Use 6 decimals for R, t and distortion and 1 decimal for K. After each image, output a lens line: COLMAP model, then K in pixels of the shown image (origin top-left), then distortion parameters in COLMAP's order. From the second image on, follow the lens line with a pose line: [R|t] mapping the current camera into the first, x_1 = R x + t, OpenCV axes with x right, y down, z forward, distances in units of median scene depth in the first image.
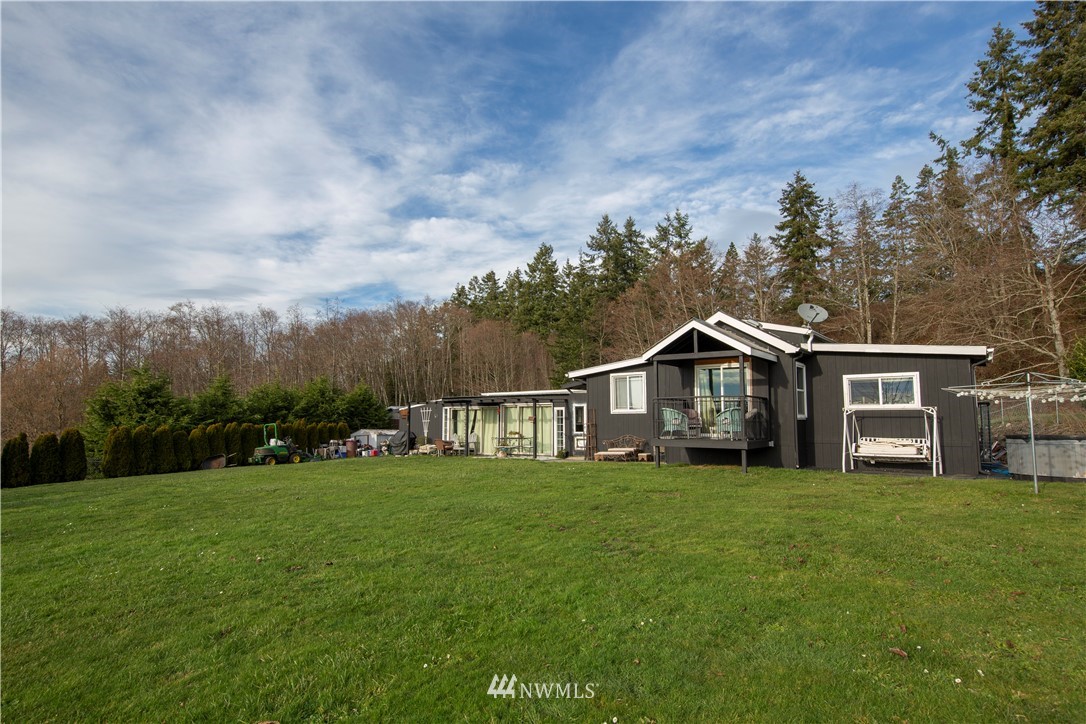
lens RADIAL K [[569.6, 0, 547.2], [0, 569.6, 362.2], [0, 0, 1]] dist [0.016198, -0.002620]
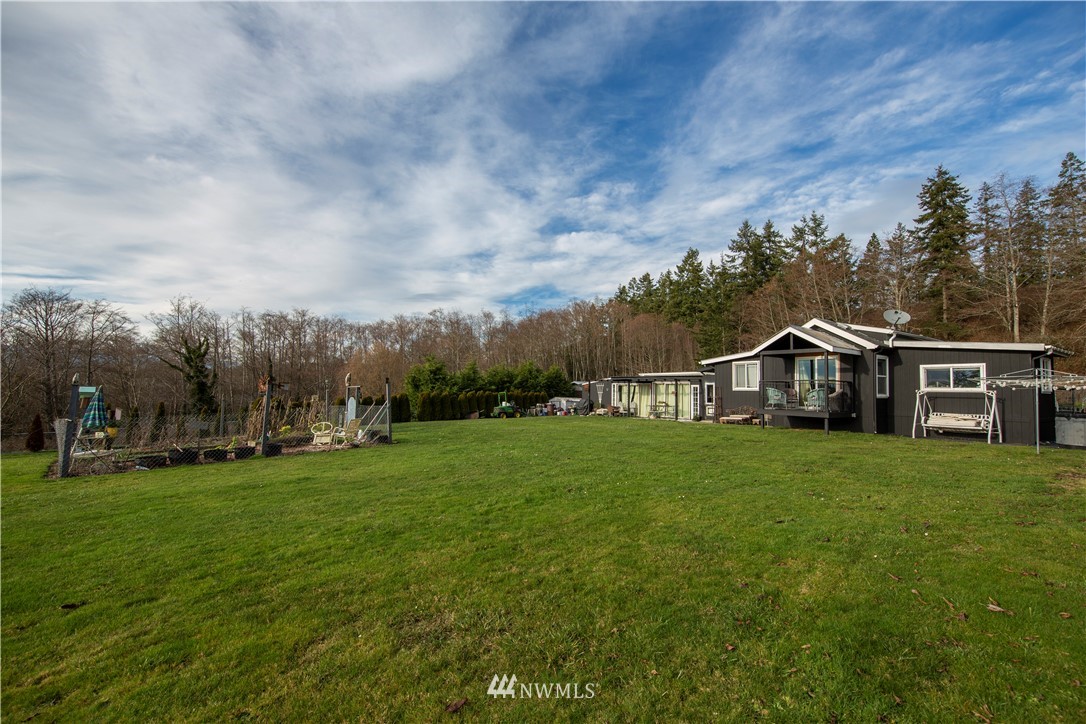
lens RADIAL K [[460.0, 0, 538.2], [0, 460.0, 366.2], [0, 0, 1]] dist [0.002278, -0.001345]
pose [[0.945810, 0.002153, -0.324714, 0.017057], [0.013214, 0.998895, 0.045111, -0.016979], [0.324452, -0.046957, 0.944736, -0.139882]]
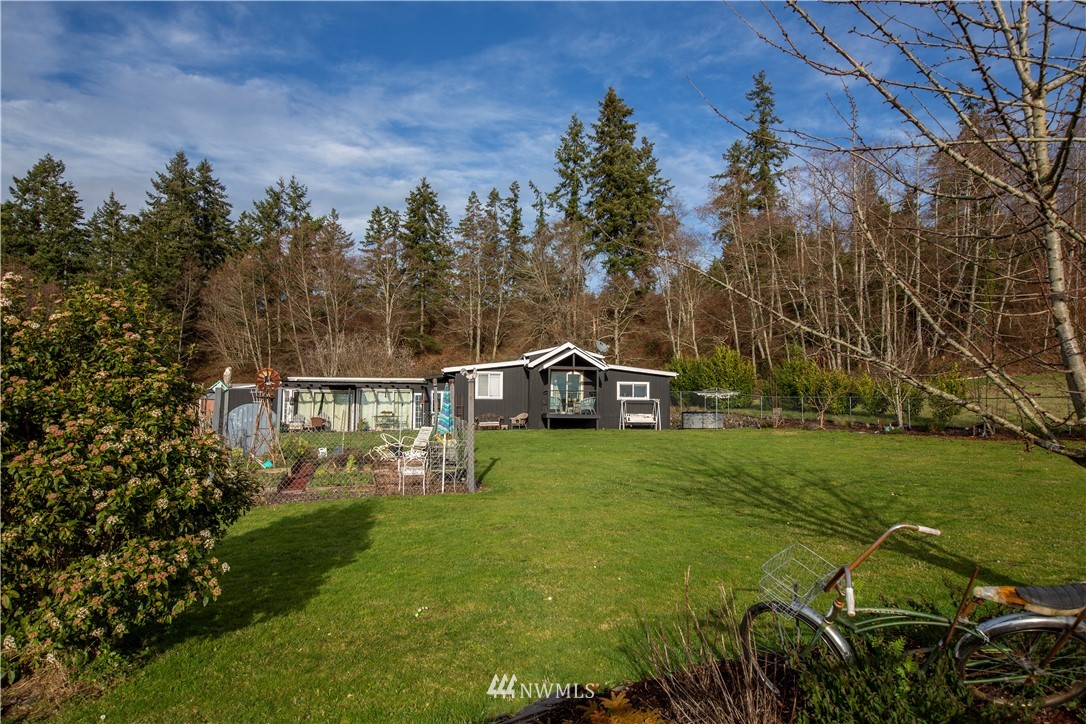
lens RADIAL K [[745.3, 0, 543.6], [0, 745.3, 361.4], [0, 0, 1]] dist [0.011924, 0.000890]
pose [[0.698240, 0.062178, 0.713158, -0.726506], [-0.082640, 0.996562, -0.005975, -0.004934], [-0.711077, -0.054764, 0.700978, -0.288798]]
